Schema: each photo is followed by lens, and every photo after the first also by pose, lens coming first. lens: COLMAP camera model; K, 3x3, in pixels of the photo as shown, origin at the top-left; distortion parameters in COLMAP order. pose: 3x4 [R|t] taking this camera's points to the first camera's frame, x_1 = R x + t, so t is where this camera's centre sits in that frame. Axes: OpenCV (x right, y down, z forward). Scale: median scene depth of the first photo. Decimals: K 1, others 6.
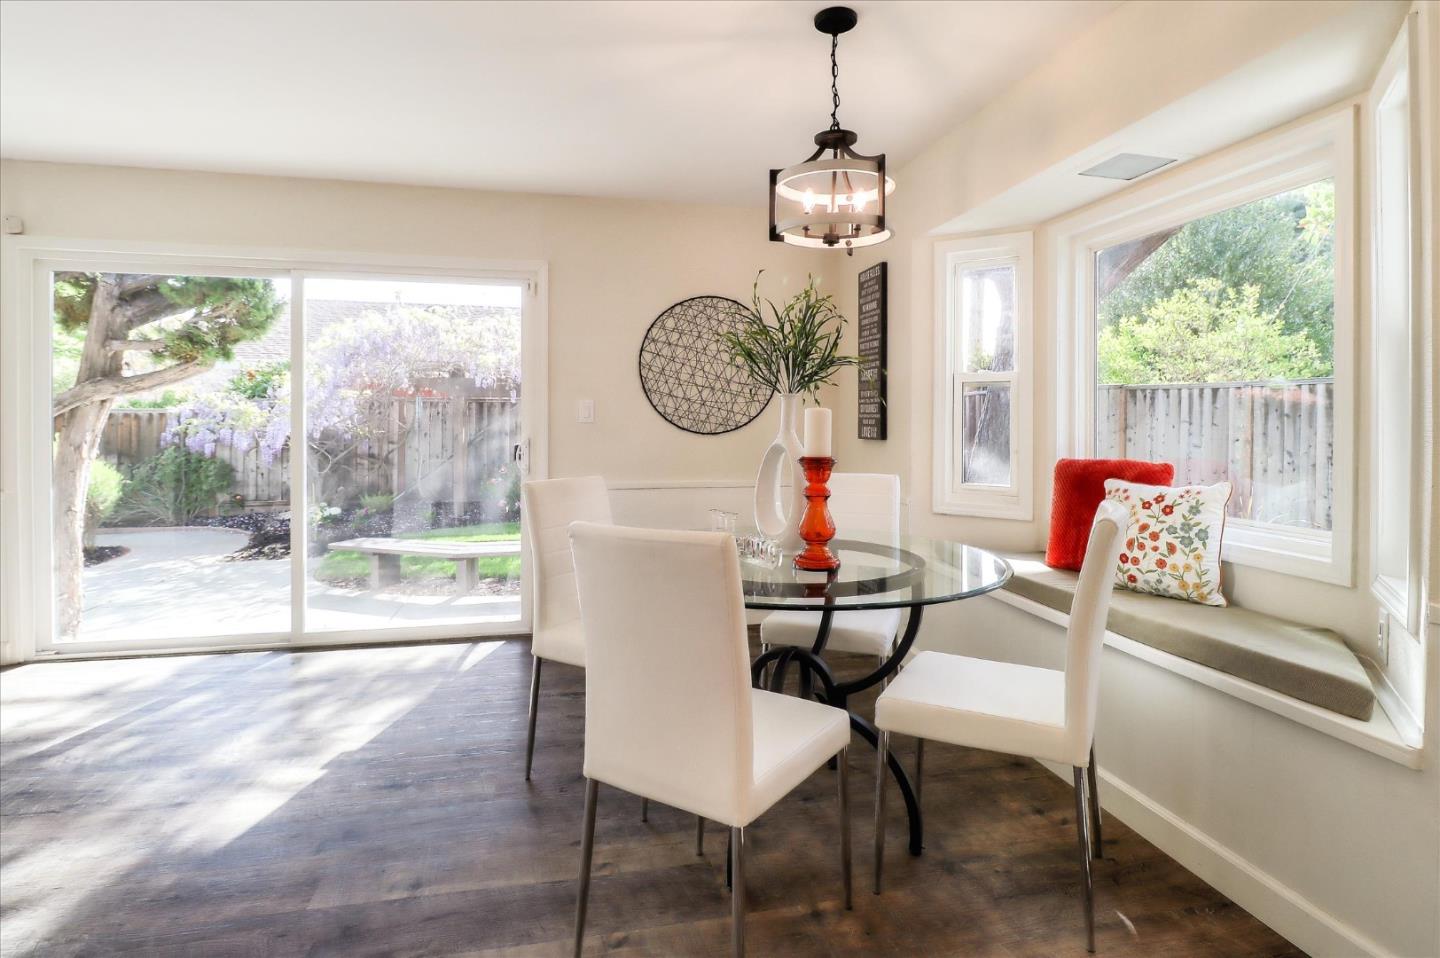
lens RADIAL K [[750.4, 0, 741.0], [0, 750.4, 419.2], [0, 0, 1]] dist [0.000595, 0.000069]
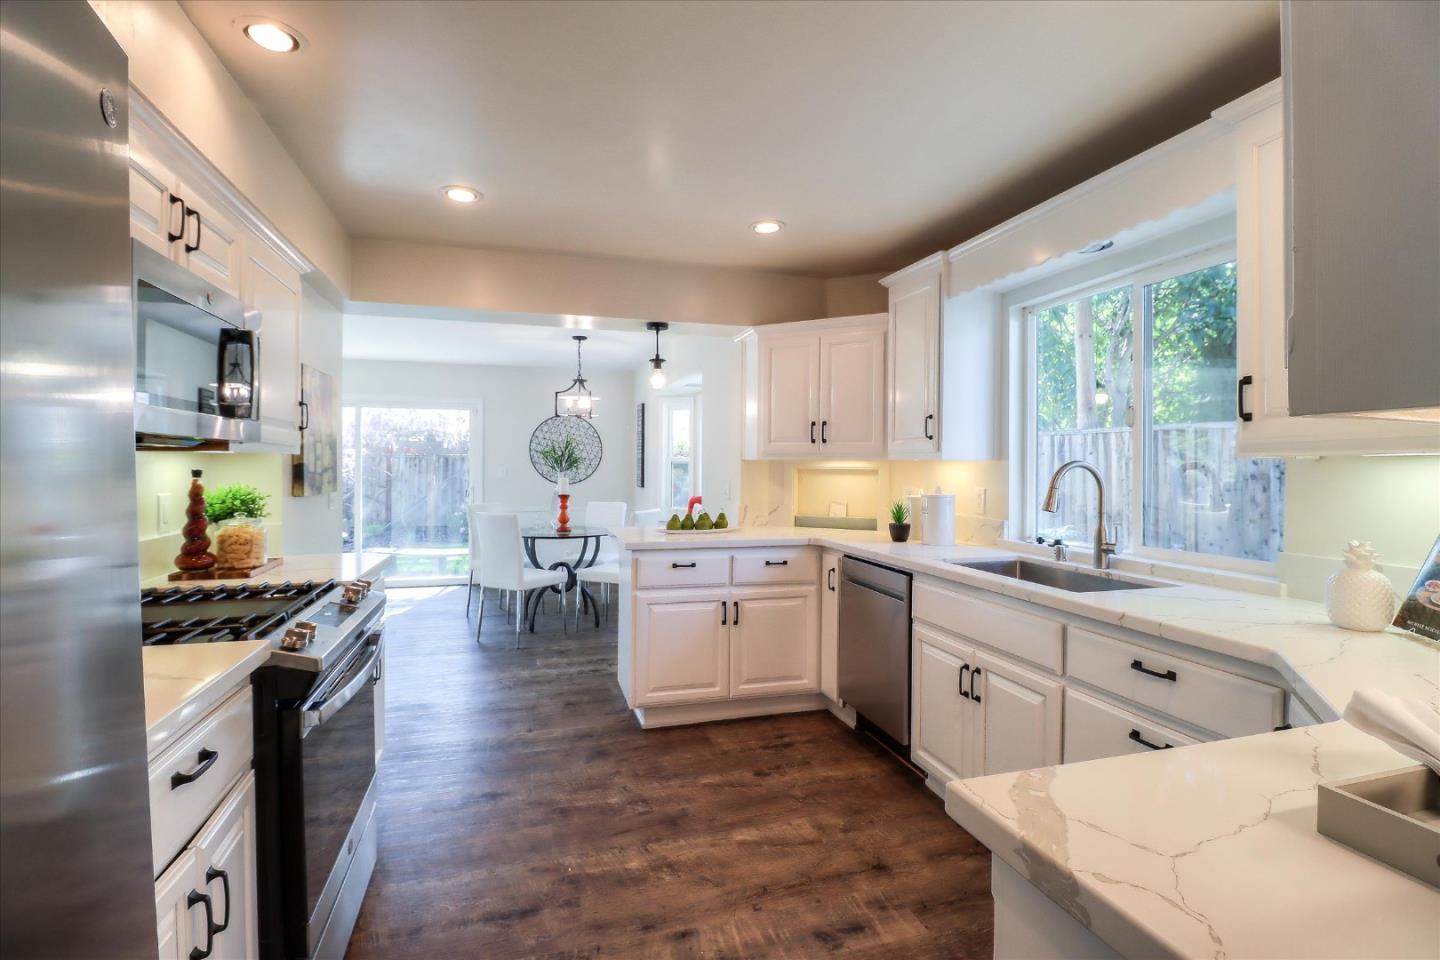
lens RADIAL K [[686.8, 0, 717.4], [0, 686.8, 467.6], [0, 0, 1]] dist [-0.001204, -0.025081]
pose [[0.999038, 0.004634, 0.043609, 0.383792], [-0.004755, 0.999985, 0.002668, -0.042686], [-0.043596, -0.002873, 0.999045, -1.140350]]
